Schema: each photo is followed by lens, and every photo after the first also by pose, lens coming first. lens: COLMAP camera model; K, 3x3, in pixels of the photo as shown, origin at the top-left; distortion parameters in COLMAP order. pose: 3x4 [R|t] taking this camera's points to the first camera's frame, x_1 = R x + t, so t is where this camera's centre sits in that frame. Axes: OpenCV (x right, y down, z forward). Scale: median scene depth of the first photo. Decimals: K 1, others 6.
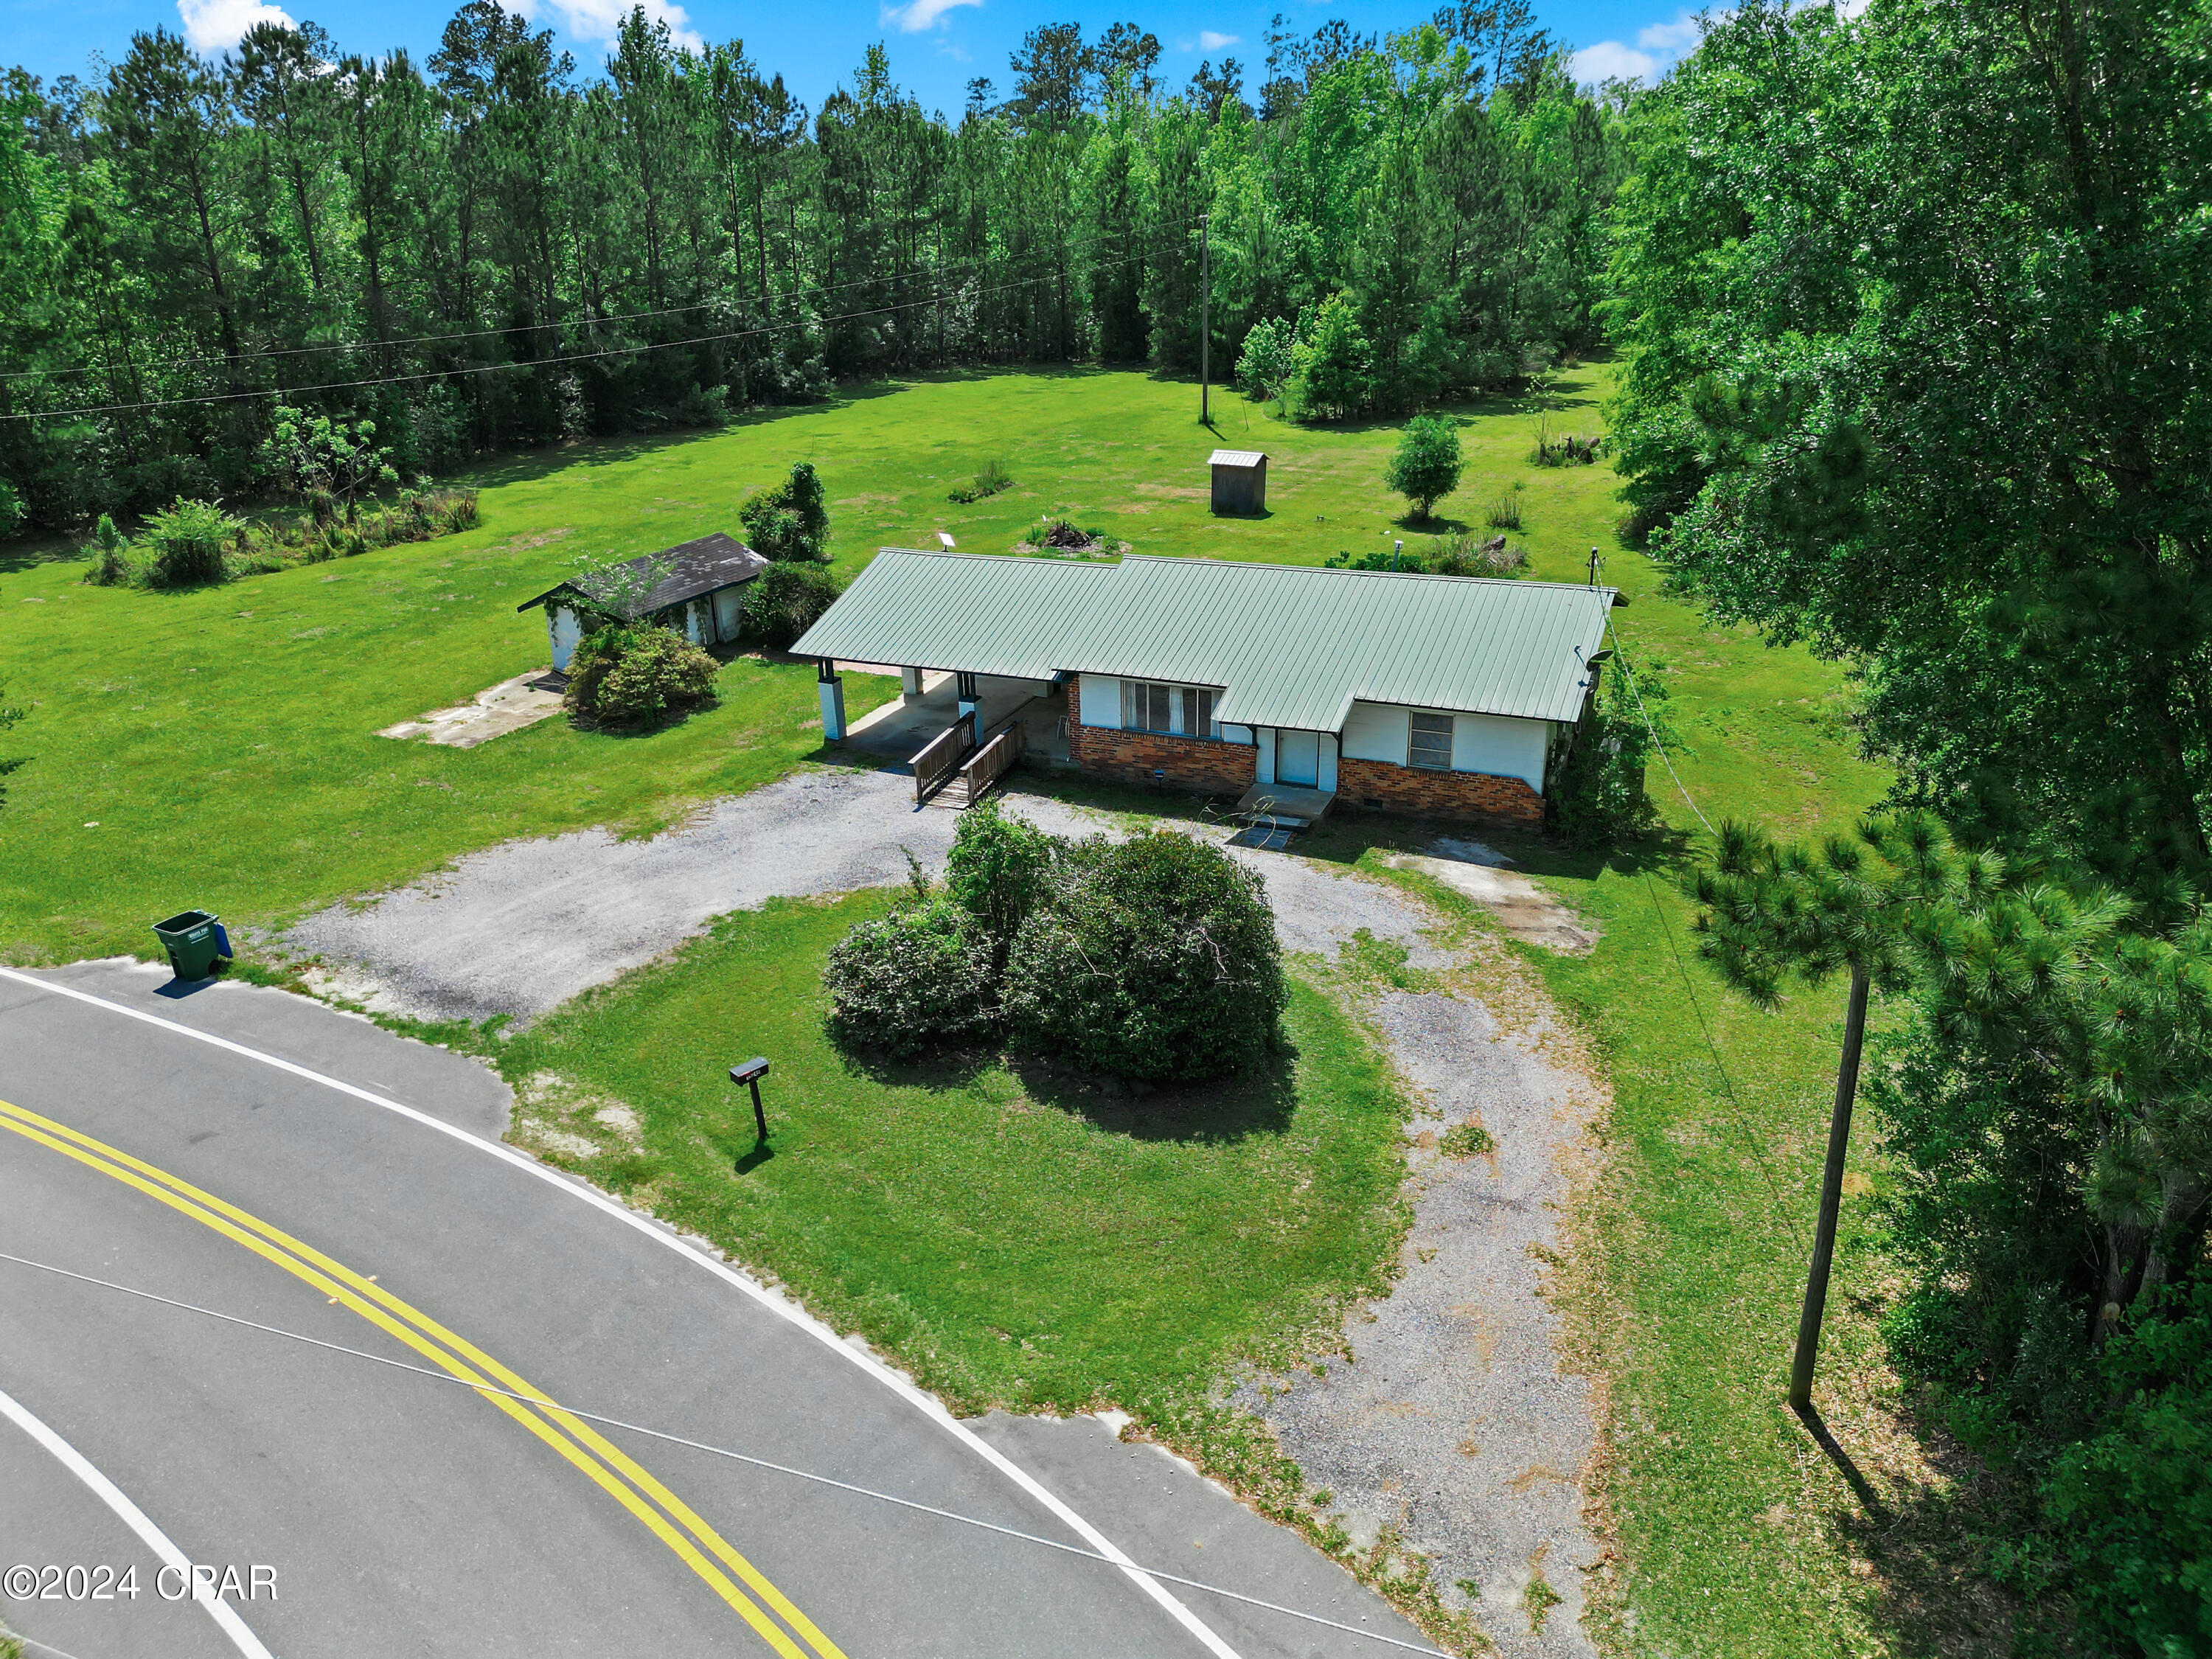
lens RADIAL K [[1543.7, 0, 1153.3], [0, 1543.7, 911.7], [0, 0, 1]] dist [0.039615, -0.010737]
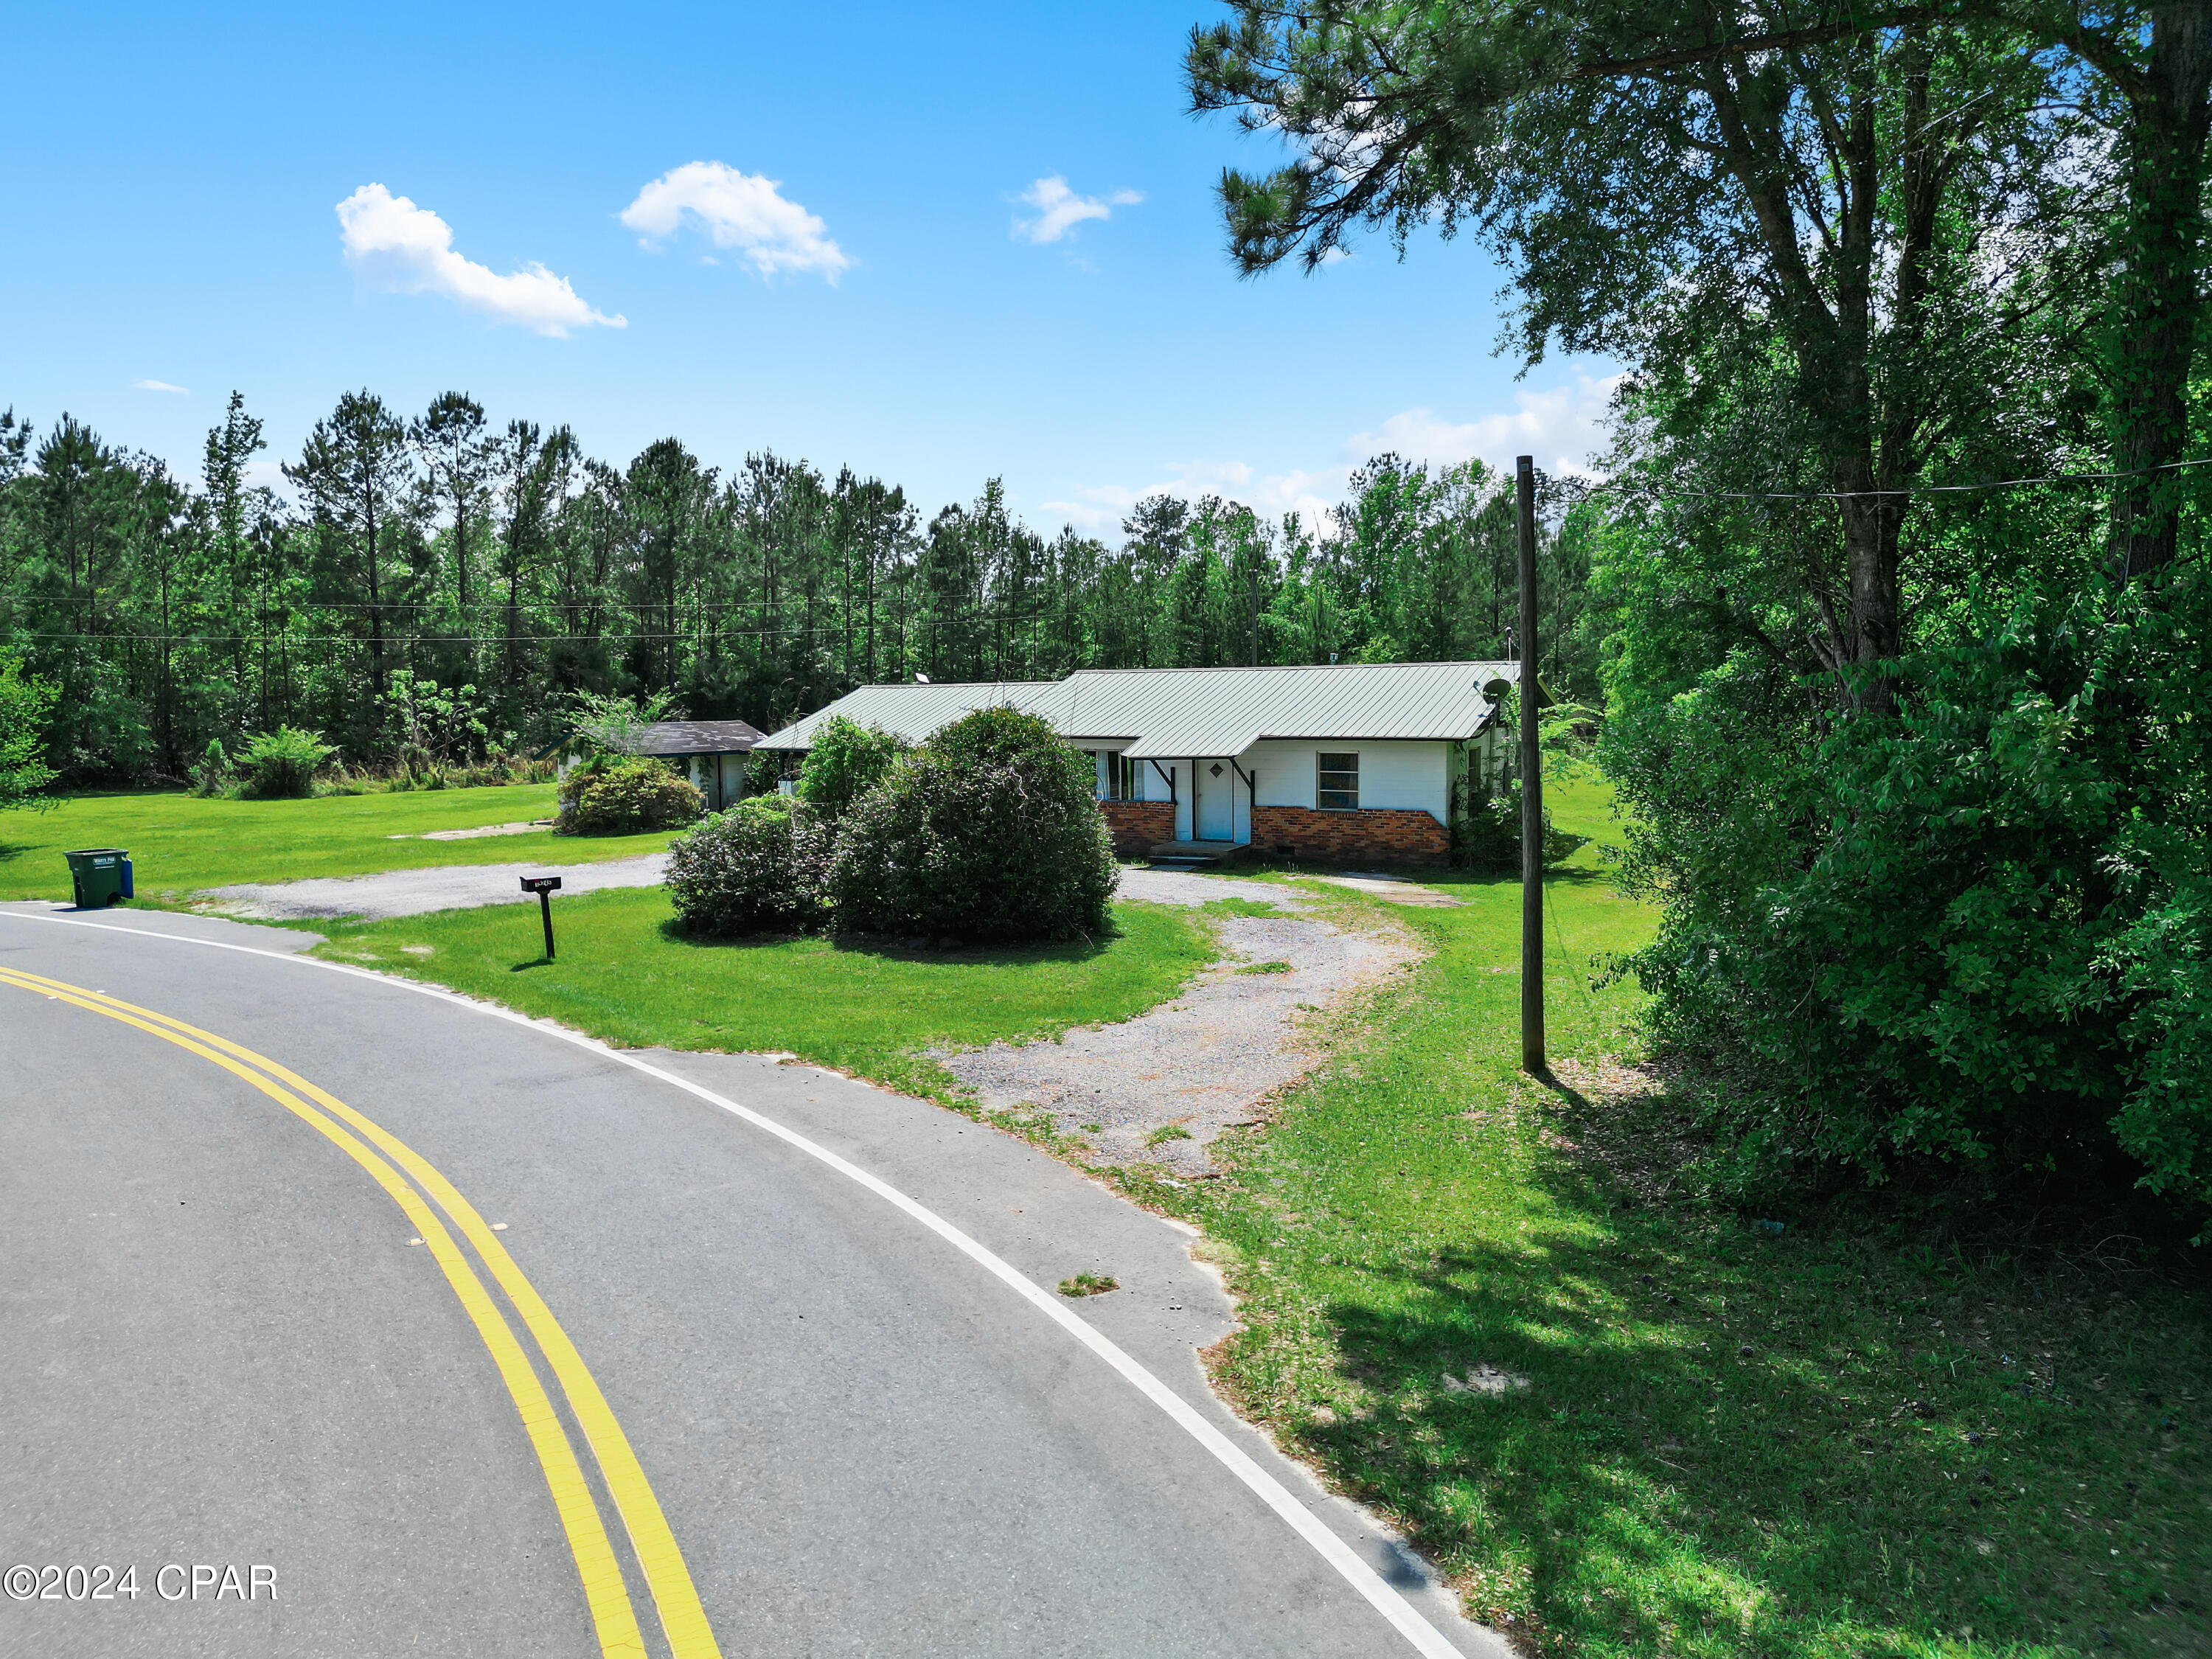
lens RADIAL K [[1543.7, 0, 1141.3], [0, 1543.7, 899.9], [0, 0, 1]] dist [0.039615, -0.010737]
pose [[0.996087, 0.021898, -0.085624, 0.121766], [-0.045932, 0.955968, -0.289853, 0.226923], [0.075507, 0.292651, 0.953233, 0.049268]]
